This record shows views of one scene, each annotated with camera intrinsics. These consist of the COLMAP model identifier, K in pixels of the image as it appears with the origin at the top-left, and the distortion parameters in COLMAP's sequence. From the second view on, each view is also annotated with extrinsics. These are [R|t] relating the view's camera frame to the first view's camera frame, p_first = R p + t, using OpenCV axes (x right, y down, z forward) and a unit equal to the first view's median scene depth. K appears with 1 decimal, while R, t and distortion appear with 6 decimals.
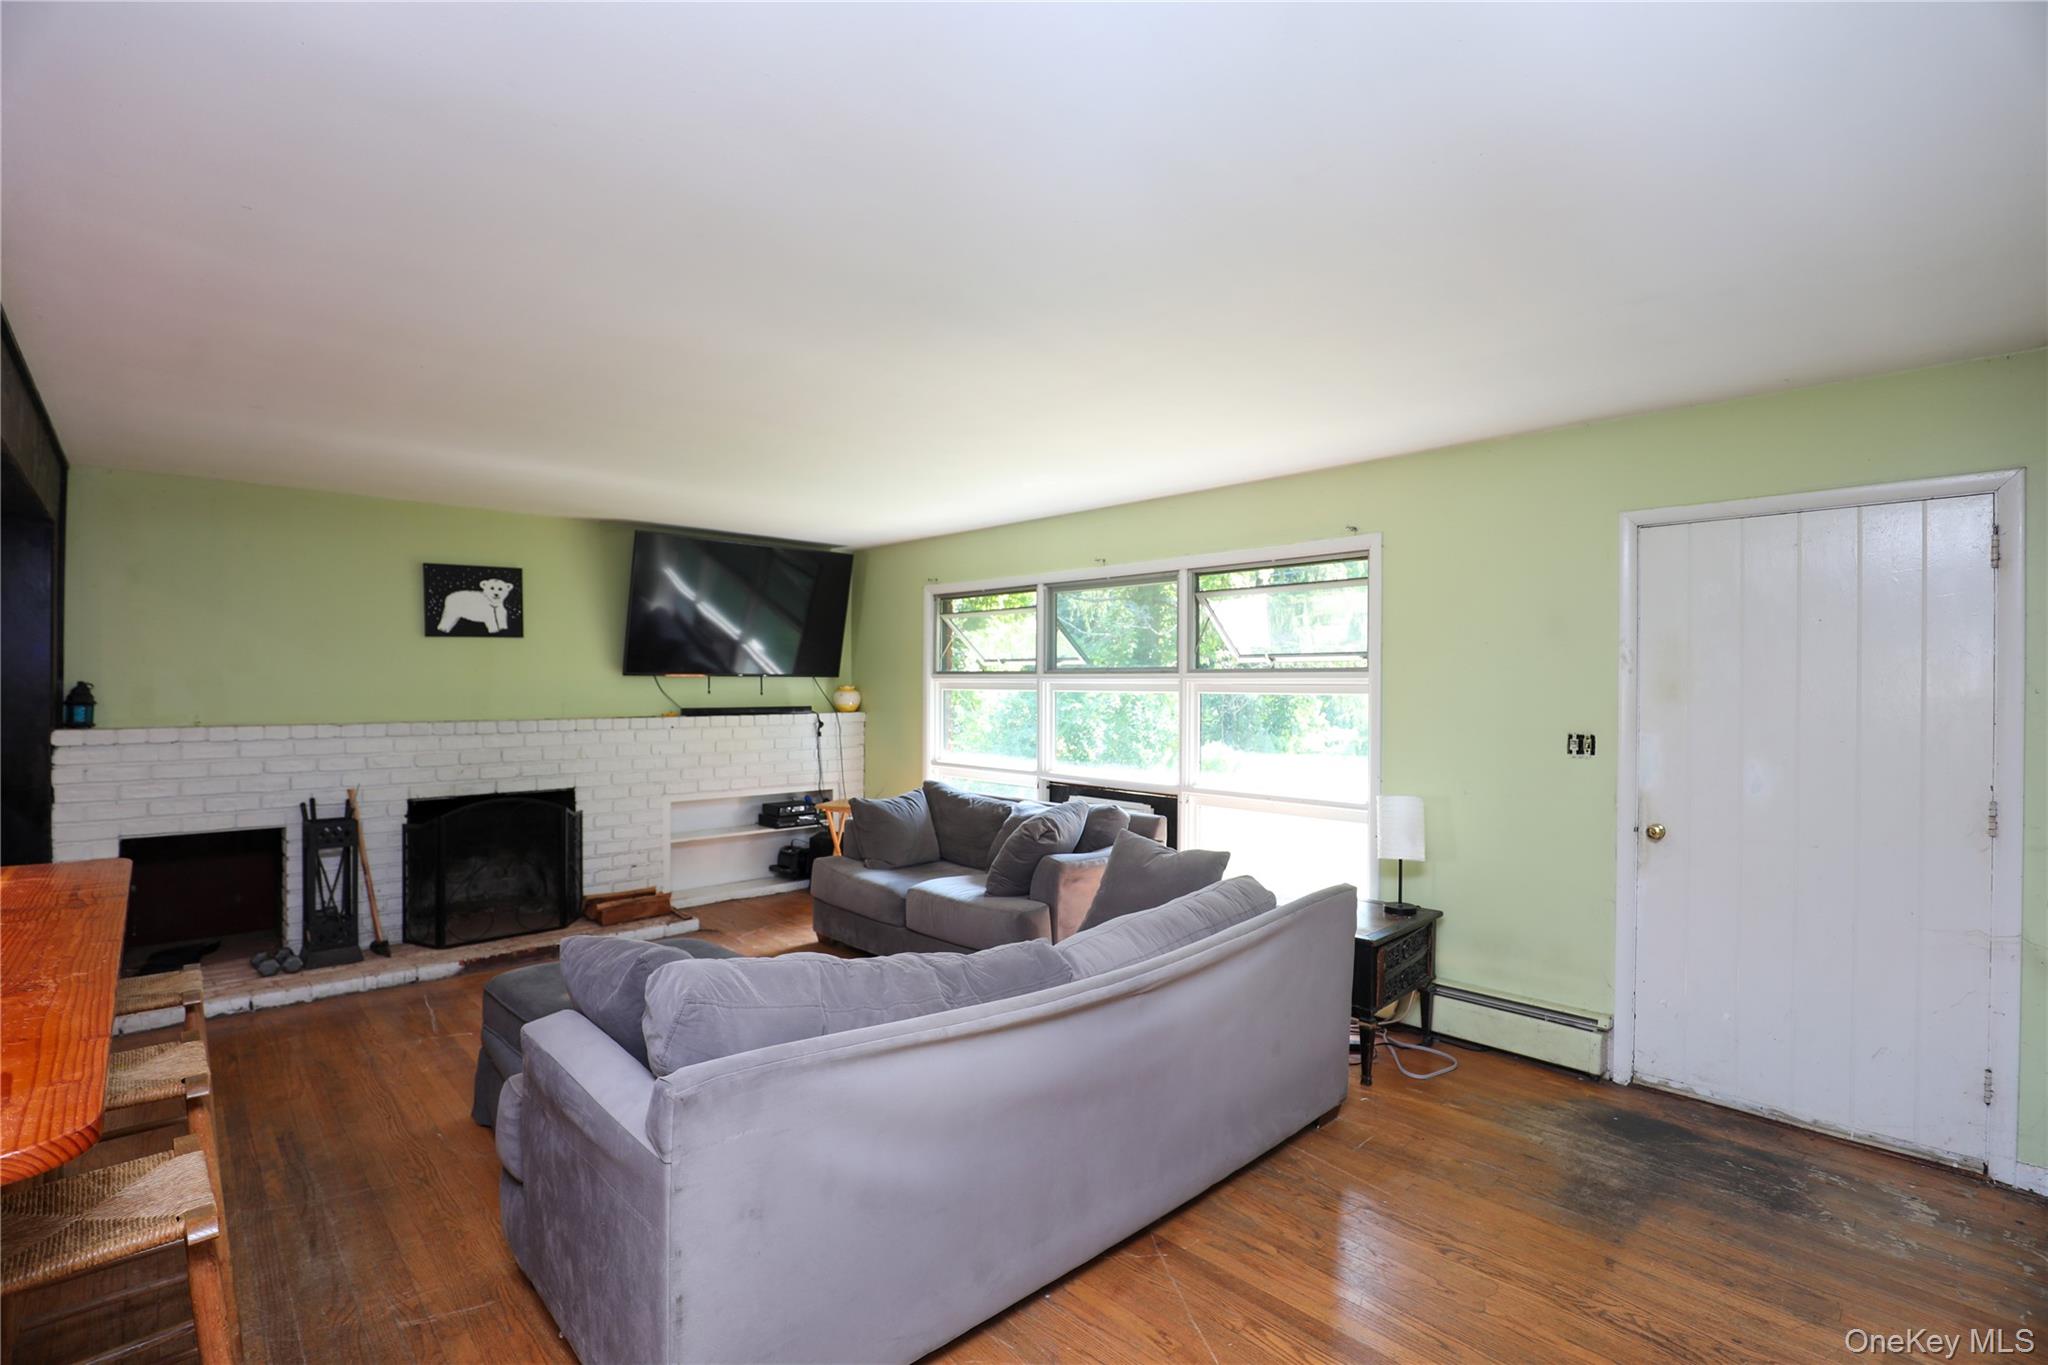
lens RADIAL K [[936.6, 0, 1009.9], [0, 936.6, 684.1], [0, 0, 1]] dist [-0.039109, 0.008483]
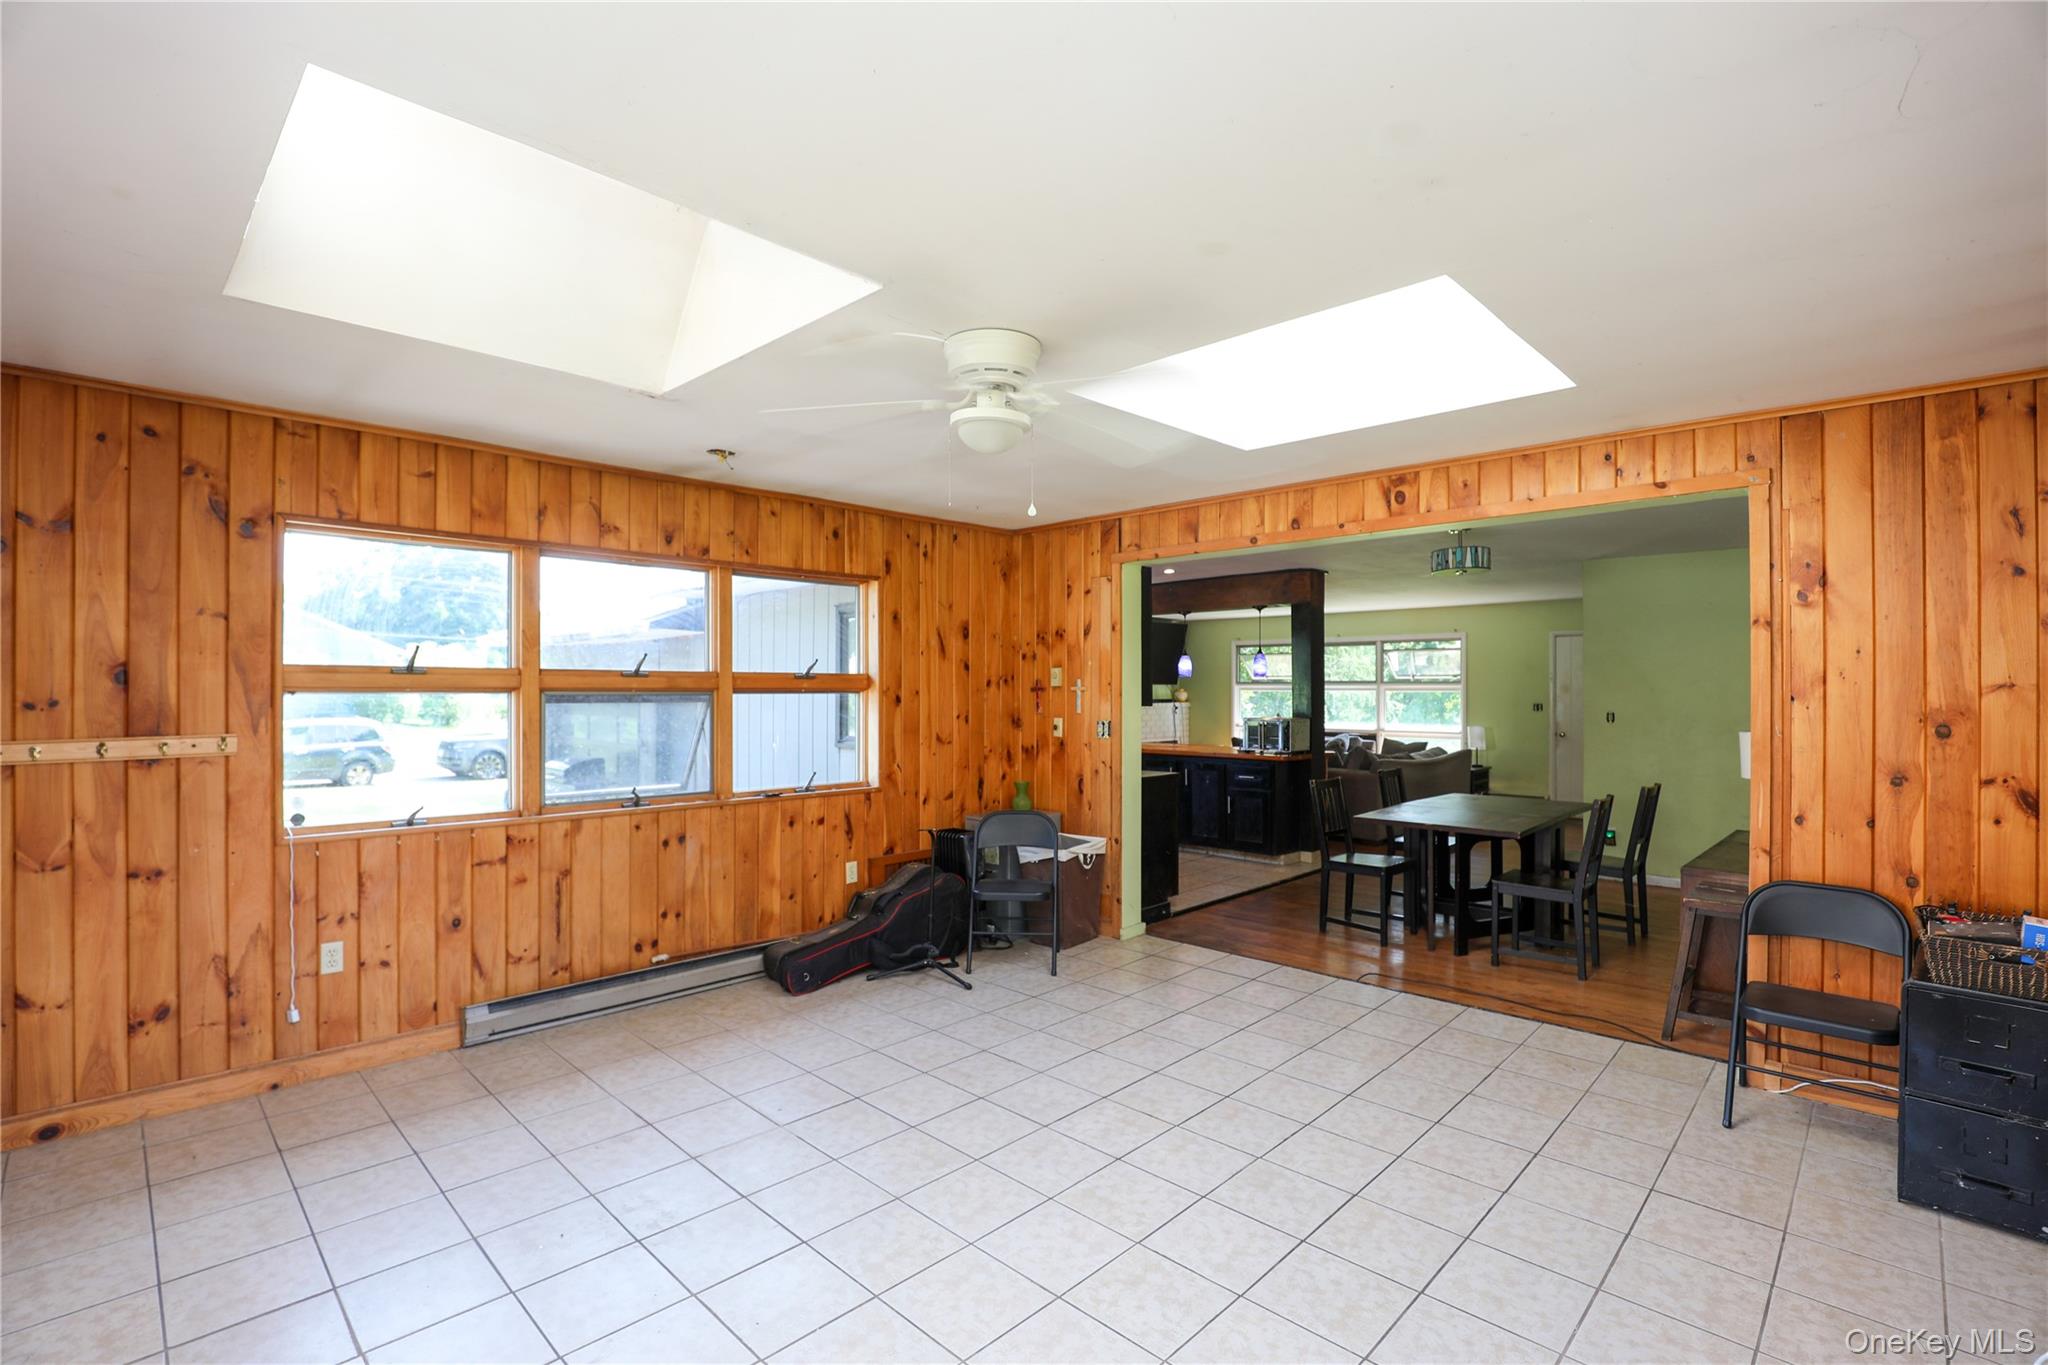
lens RADIAL K [[936.6, 0, 1013.7], [0, 936.6, 683.4], [0, 0, 1]] dist [-0.039109, 0.008483]
pose [[0.999130, -0.001579, 0.041686, -0.857792], [0.001891, 0.999970, -0.007460, 0.005109], [-0.041673, 0.007532, 0.999103, -1.372721]]
